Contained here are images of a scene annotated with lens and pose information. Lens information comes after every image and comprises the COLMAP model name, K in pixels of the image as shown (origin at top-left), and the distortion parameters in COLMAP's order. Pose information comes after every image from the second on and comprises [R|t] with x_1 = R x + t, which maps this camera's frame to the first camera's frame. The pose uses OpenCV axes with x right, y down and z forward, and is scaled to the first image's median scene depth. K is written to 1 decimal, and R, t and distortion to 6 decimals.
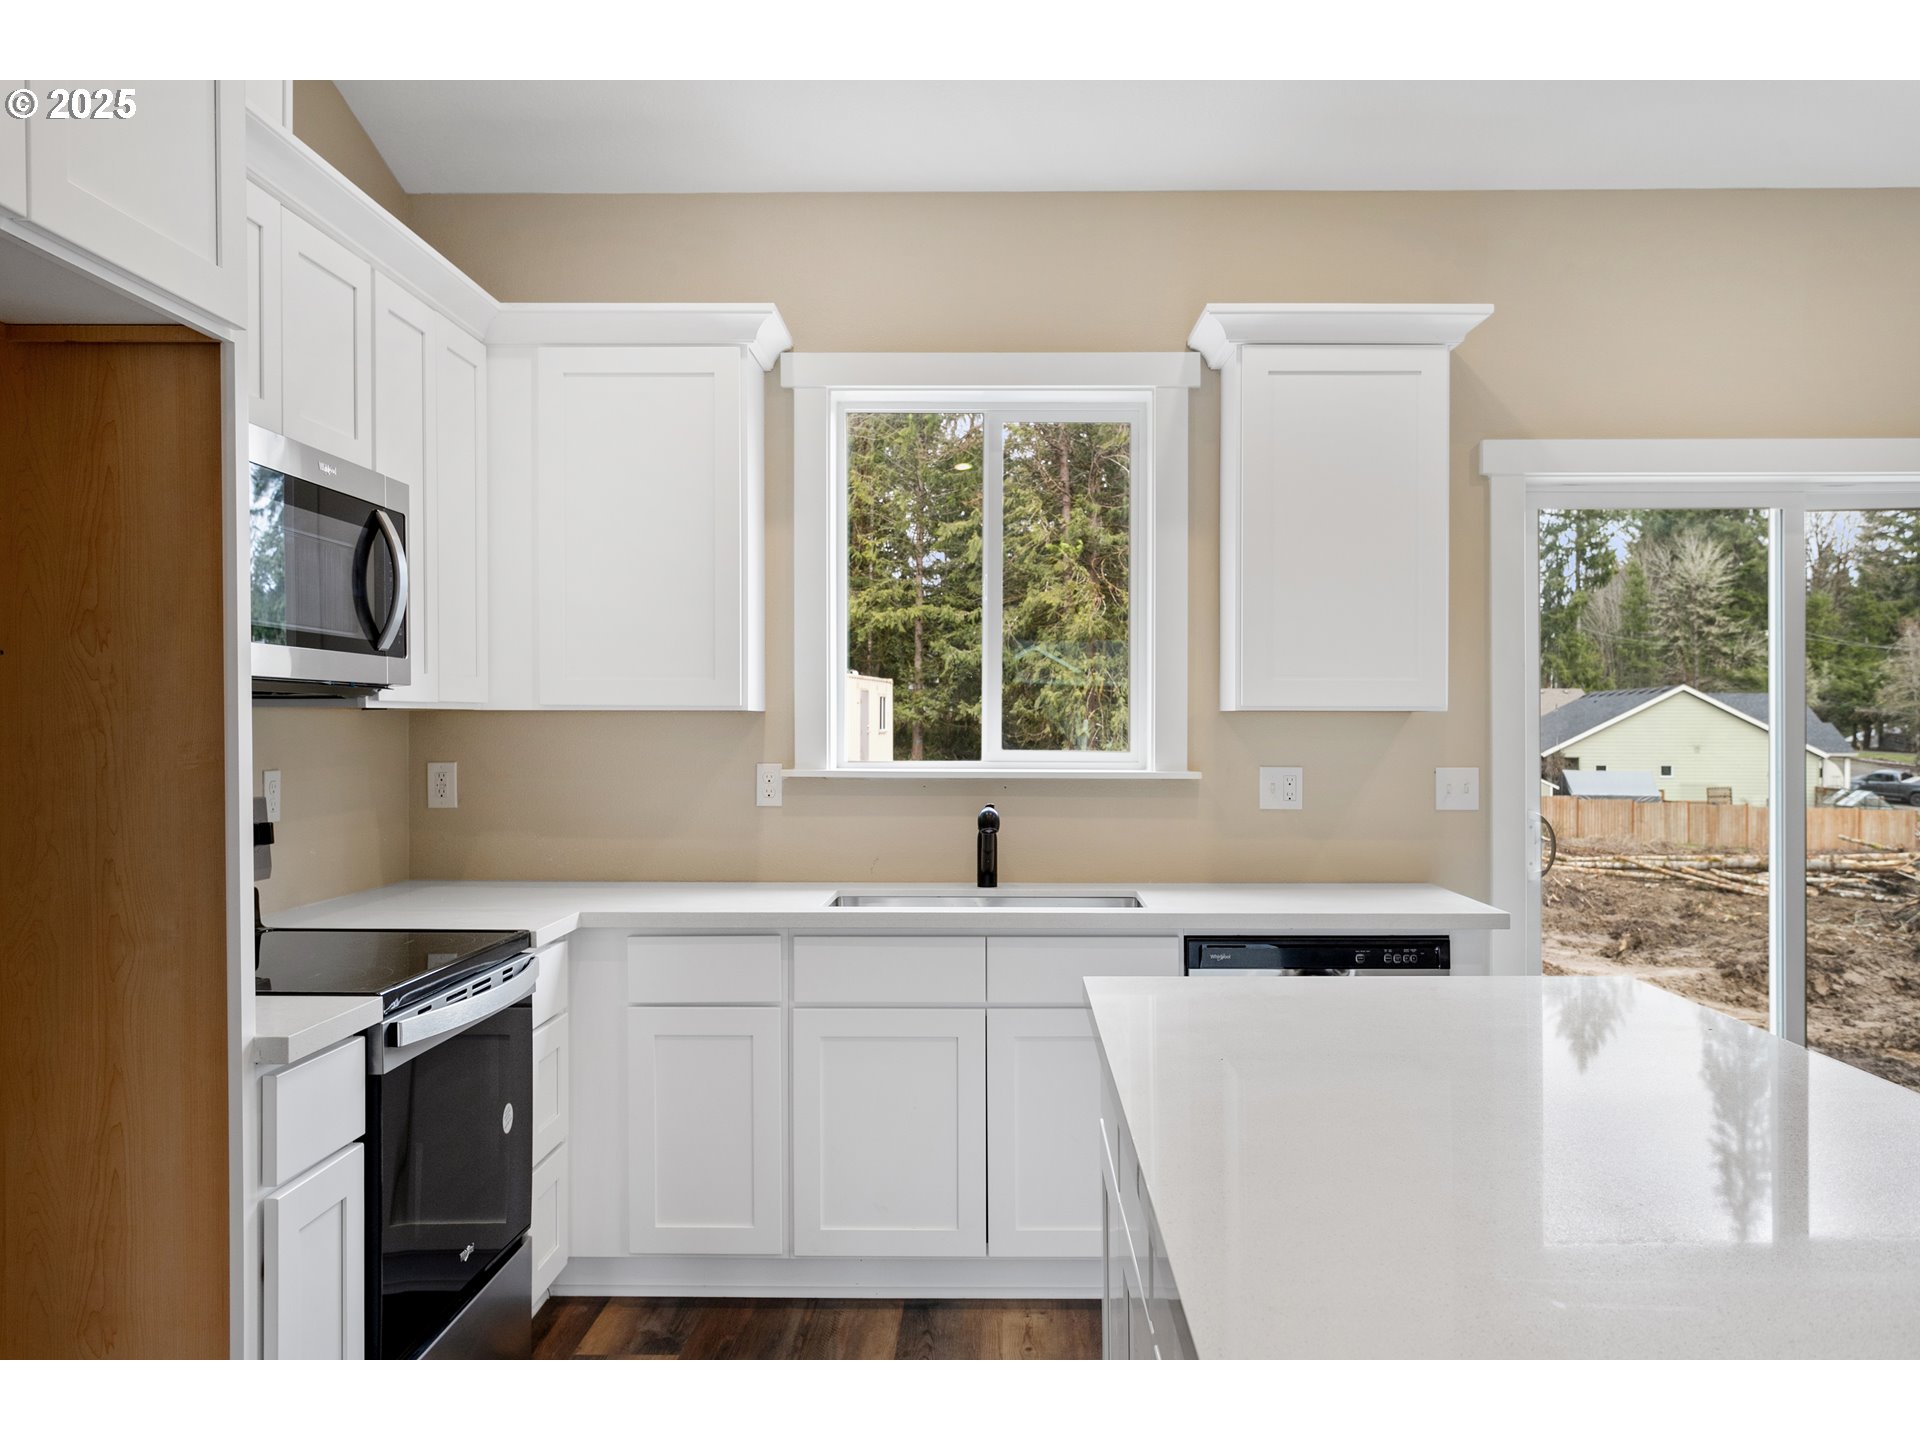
lens RADIAL K [[1503.4, 0, 960.0], [0, 1503.4, 720.0], [0, 0, 1]] dist [0.005788, 0.002324]
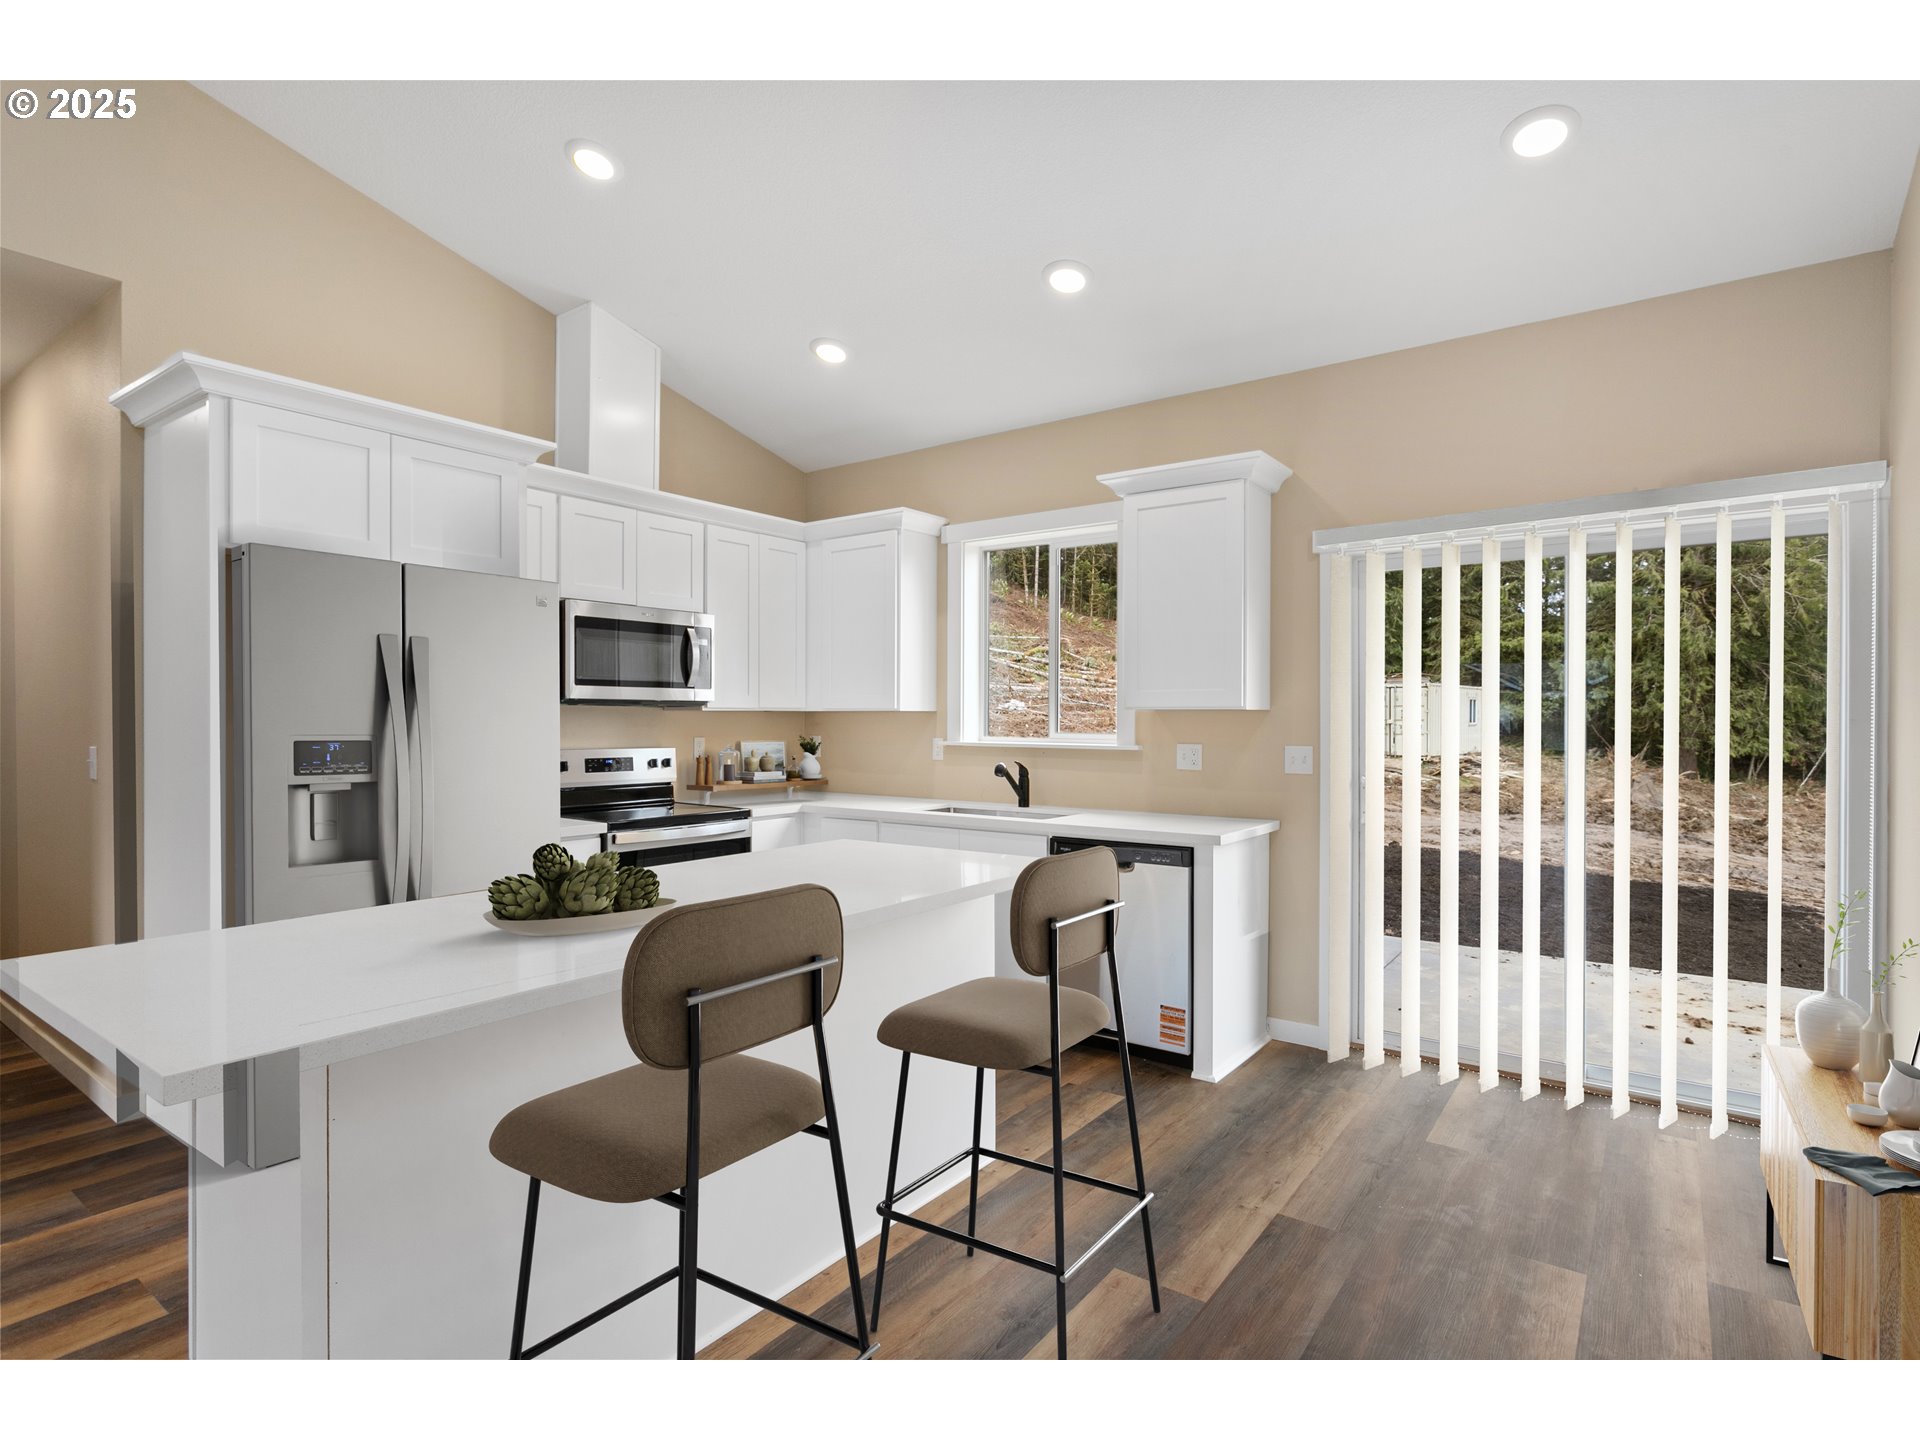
lens RADIAL K [[926.0, 0, 951.5], [0, 926.0, 737.4], [0, 0, 1]] dist [-0.000944, -0.000002]
pose [[0.815335, 0.012176, -0.578861, 0.588146], [0.001551, 0.999729, 0.023213, -0.000036], [0.578987, -0.019824, 0.815096, 0.027616]]
